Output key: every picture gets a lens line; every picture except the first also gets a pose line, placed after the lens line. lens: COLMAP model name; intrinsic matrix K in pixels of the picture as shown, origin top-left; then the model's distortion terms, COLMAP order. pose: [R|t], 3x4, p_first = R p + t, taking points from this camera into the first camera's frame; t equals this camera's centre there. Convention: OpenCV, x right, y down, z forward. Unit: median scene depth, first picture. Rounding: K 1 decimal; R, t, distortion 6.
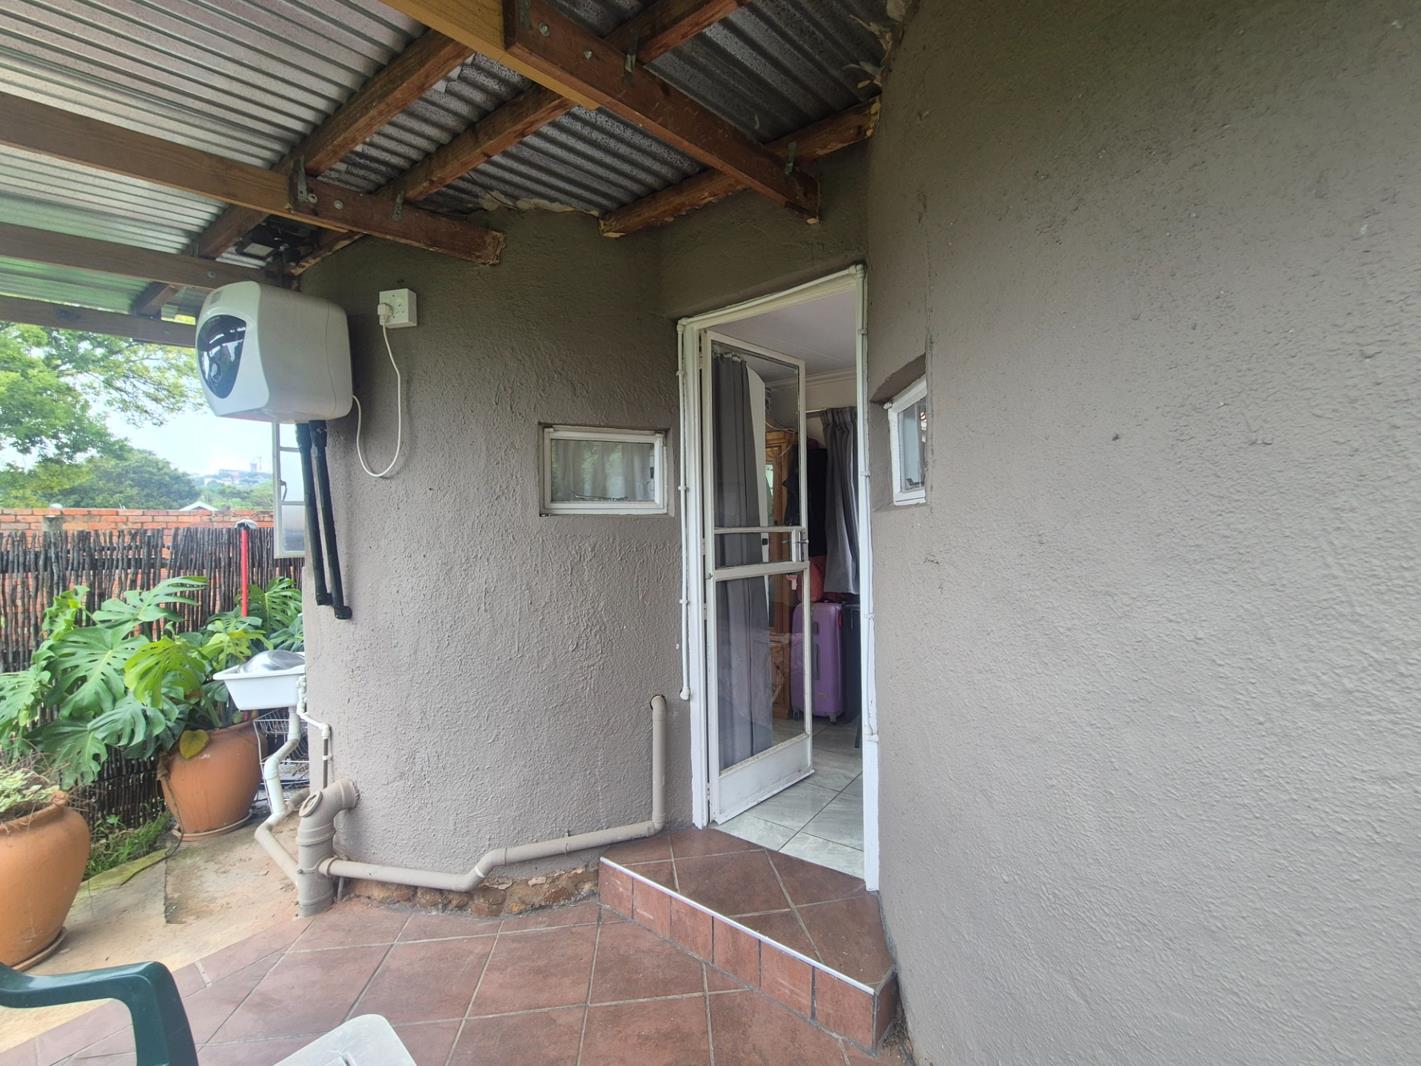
lens RADIAL K [[593.0, 0, 711.9], [0, 593.0, 534.0], [0, 0, 1]] dist [0.007730, -0.002082]
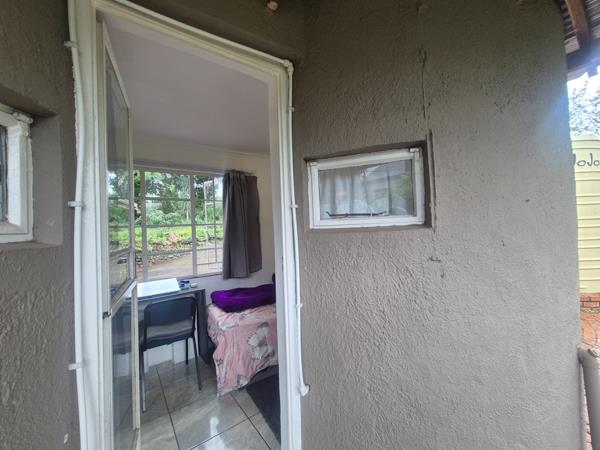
lens RADIAL K [[250.4, 0, 299.5], [0, 250.4, 222.5], [0, 0, 1]] dist [0.007730, -0.002082]
pose [[0.312685, 0.021022, 0.949624, -0.302440], [0.046669, 0.998208, -0.037464, -0.037425], [-0.948710, 0.056032, 0.311143, 0.775848]]
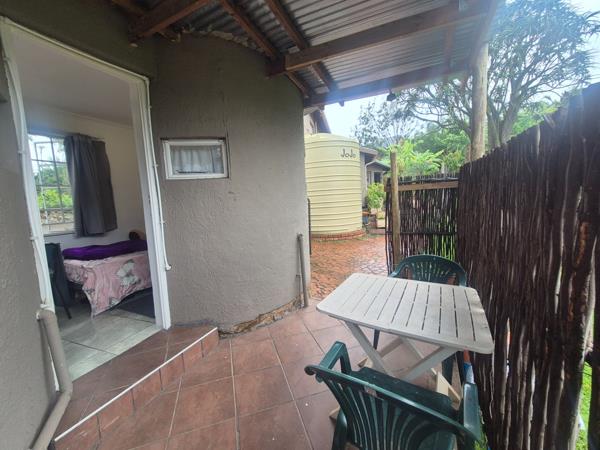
lens RADIAL K [[250.4, 0, 300.0], [0, 250.4, 223.2], [0, 0, 1]] dist [0.007730, -0.002082]
pose [[-0.222022, -0.072157, 0.972368, -0.889101], [0.066618, 0.993805, 0.088959, 0.084057], [-0.972763, 0.084528, -0.215840, 0.636711]]
